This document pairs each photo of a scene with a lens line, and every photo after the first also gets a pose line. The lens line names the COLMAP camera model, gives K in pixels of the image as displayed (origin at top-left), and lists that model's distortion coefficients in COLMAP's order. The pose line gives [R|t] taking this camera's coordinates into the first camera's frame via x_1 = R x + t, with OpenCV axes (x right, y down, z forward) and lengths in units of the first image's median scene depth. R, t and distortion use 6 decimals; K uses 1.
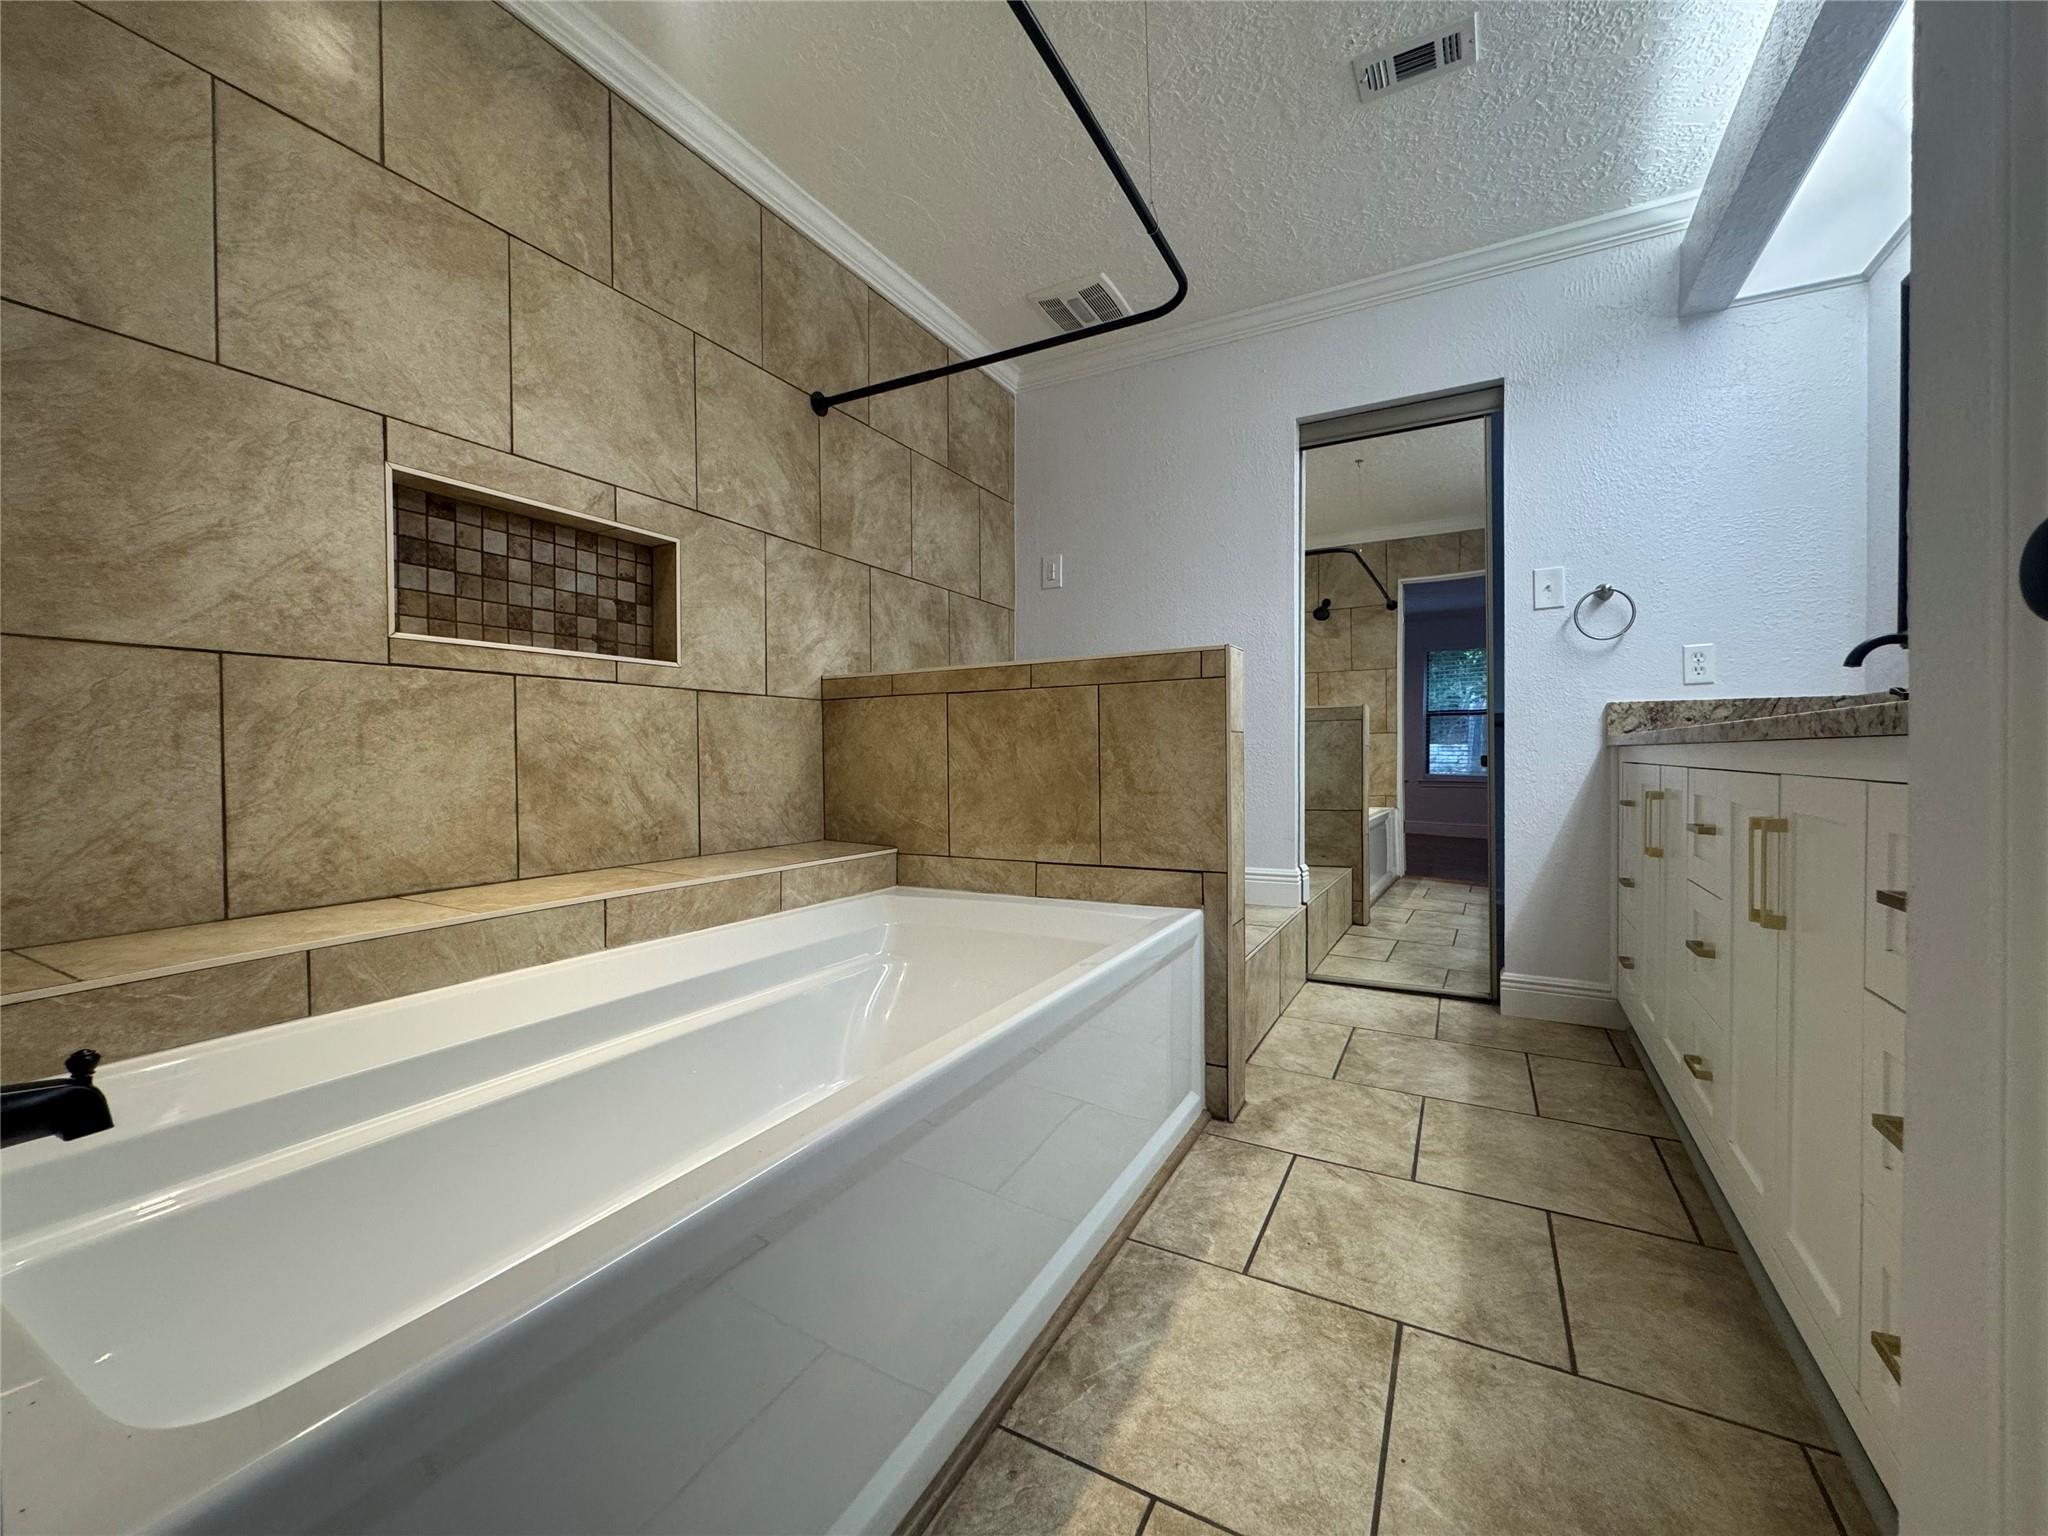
lens RADIAL K [[819.1, 0, 1021.4], [0, 819.1, 762.2], [0, 0, 1]] dist [-0.002831, 0.000674]
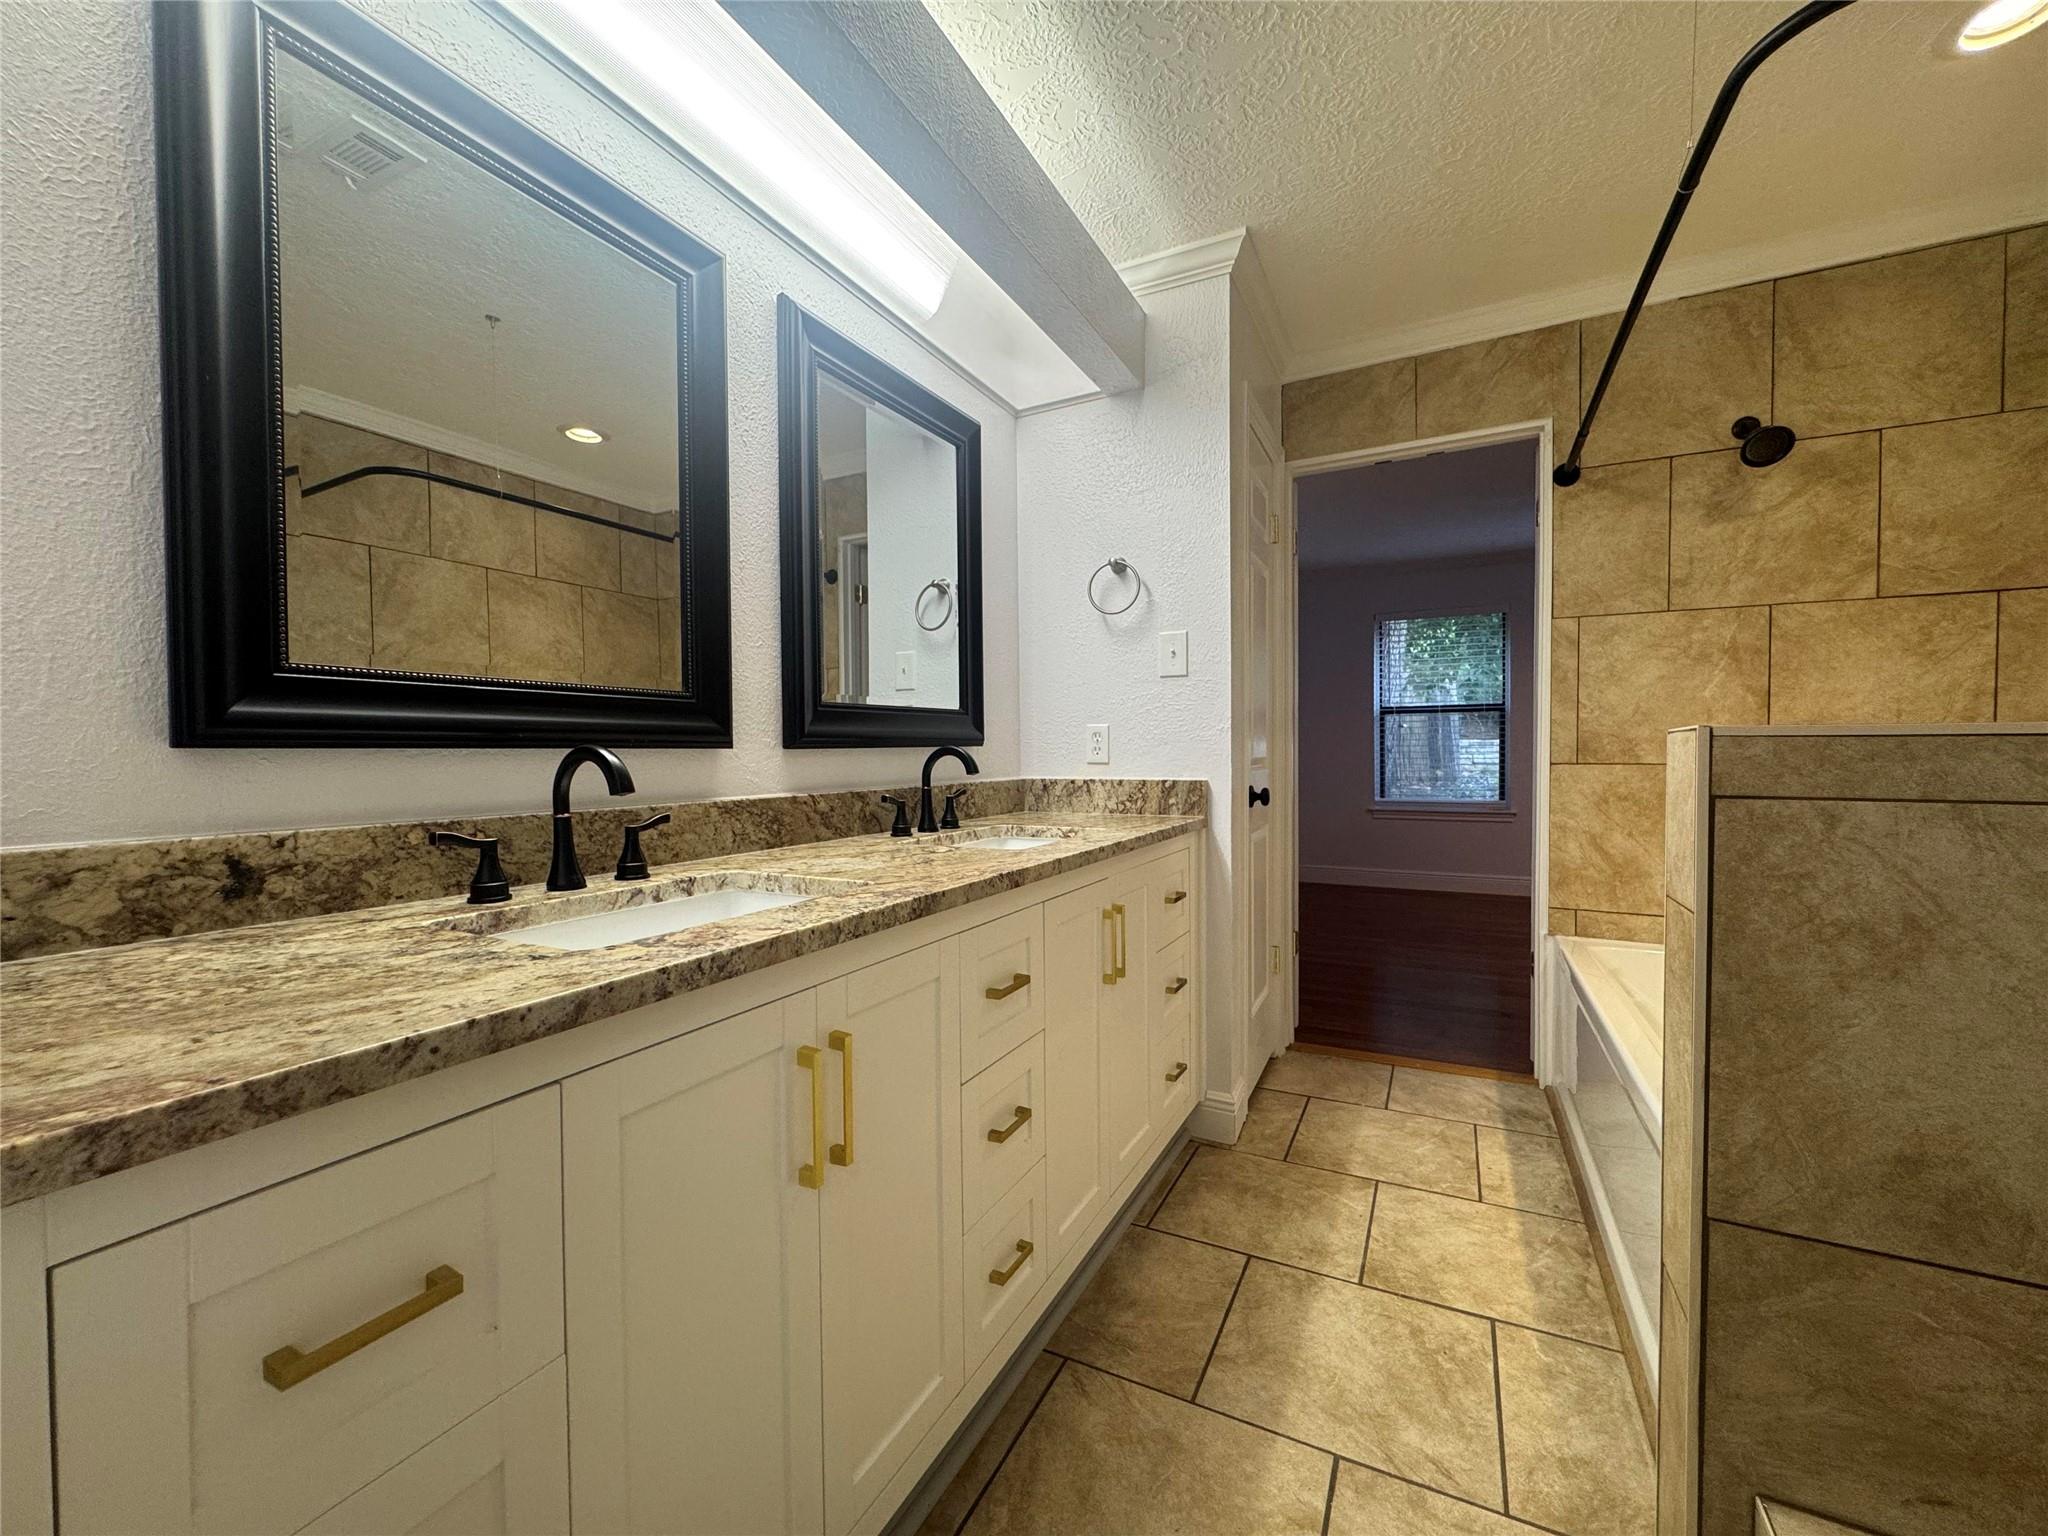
lens RADIAL K [[819.1, 0, 1026.4], [0, 819.1, 765.8], [0, 0, 1]] dist [-0.002831, 0.000674]
pose [[-0.999614, 0.012324, -0.024903, 1.012681], [0.011507, 0.999398, 0.032725, -0.212866], [0.025291, 0.032426, -0.999154, 2.252371]]
